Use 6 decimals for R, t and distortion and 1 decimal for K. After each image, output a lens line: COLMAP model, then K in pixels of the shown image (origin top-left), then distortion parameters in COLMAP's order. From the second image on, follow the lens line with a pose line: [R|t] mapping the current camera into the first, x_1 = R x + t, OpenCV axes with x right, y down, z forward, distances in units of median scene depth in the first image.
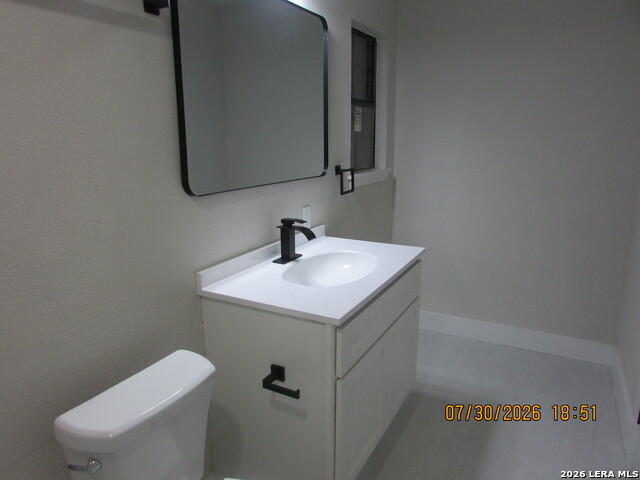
lens RADIAL K [[456.9, 0, 320.0], [0, 456.9, 240.0], [0, 0, 1]] dist [-0.027971, 0.006767]
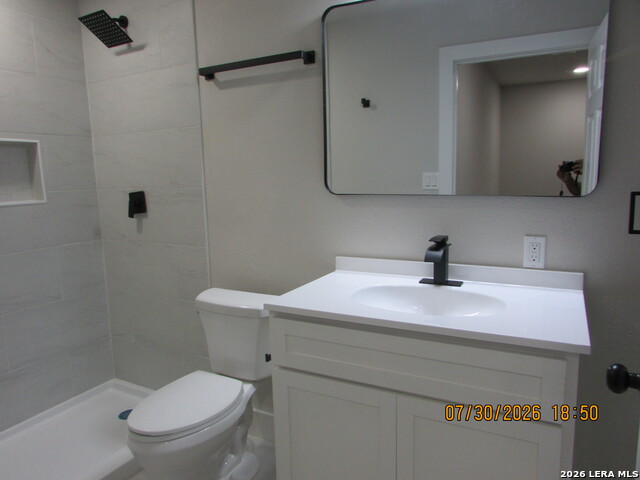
lens RADIAL K [[456.9, 0, 320.0], [0, 456.9, 240.0], [0, 0, 1]] dist [-0.027971, 0.006767]
pose [[-0.004119, 0.146009, -0.989275, 0.945518], [-0.205151, 0.968118, 0.143741, -0.141197], [0.978722, 0.203543, 0.025967, 0.915403]]
